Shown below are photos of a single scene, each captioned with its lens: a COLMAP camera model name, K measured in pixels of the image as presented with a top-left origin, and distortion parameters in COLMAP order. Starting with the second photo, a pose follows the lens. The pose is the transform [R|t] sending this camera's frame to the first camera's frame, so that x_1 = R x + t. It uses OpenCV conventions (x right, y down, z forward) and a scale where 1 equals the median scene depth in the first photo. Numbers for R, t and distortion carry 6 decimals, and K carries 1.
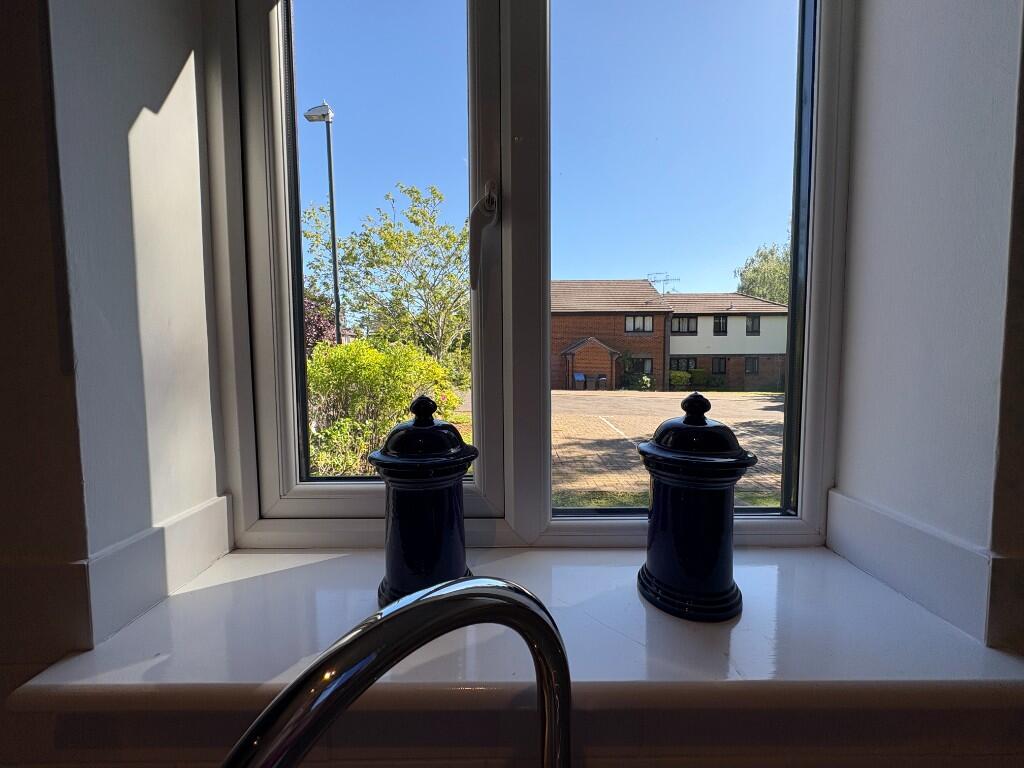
lens RADIAL K [[406.1, 0, 507.7], [0, 406.1, 390.8], [0, 0, 1]] dist [0.000325, -0.000254]
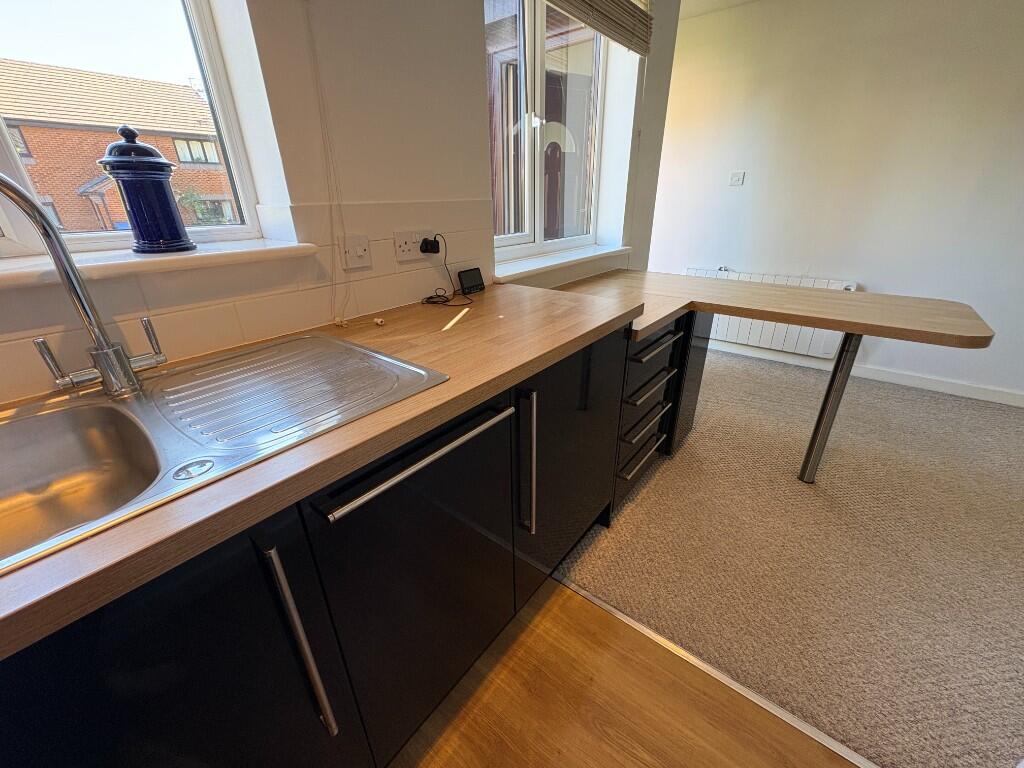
lens RADIAL K [[406.1, 0, 511.4], [0, 406.1, 385.6], [0, 0, 1]] dist [0.000325, -0.000254]
pose [[0.624437, -0.328258, 0.708749, -0.075193], [0.070537, 0.927393, 0.367377, 0.403380], [-0.777884, -0.179411, 0.602253, -1.184701]]
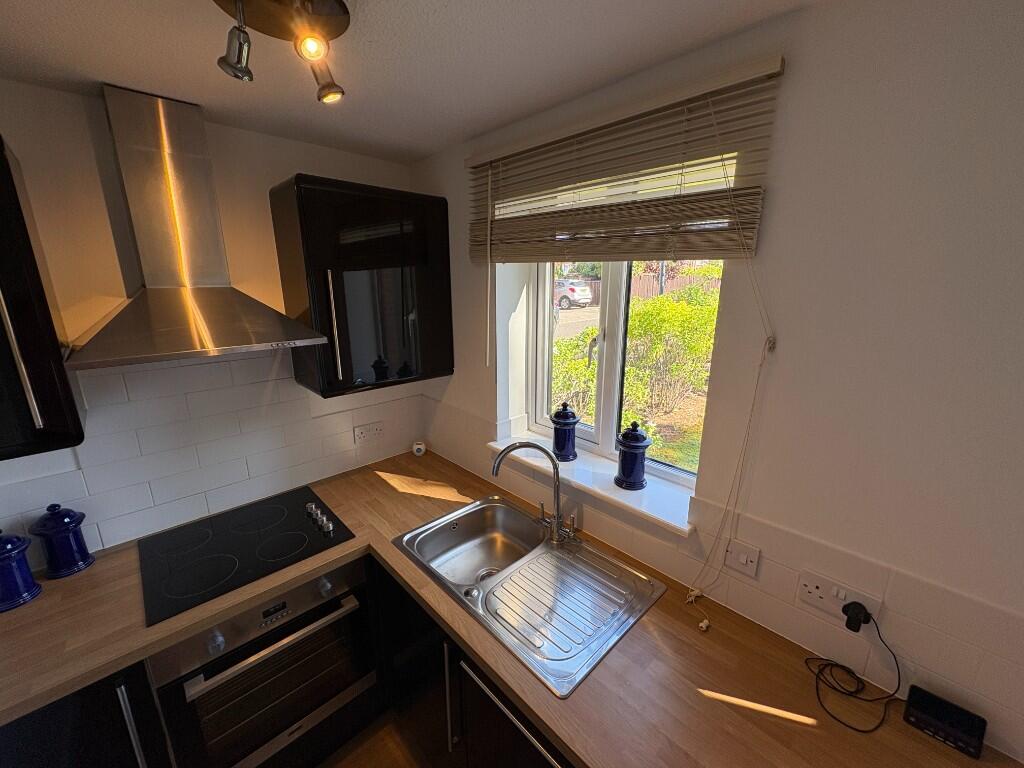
lens RADIAL K [[406.1, 0, 514.0], [0, 406.1, 385.6], [0, 0, 1]] dist [0.000325, -0.000254]
pose [[0.703917, 0.190246, -0.684330, 1.427112], [-0.053692, 0.974958, 0.215812, -0.663406], [0.708250, -0.115171, 0.696503, -1.326951]]
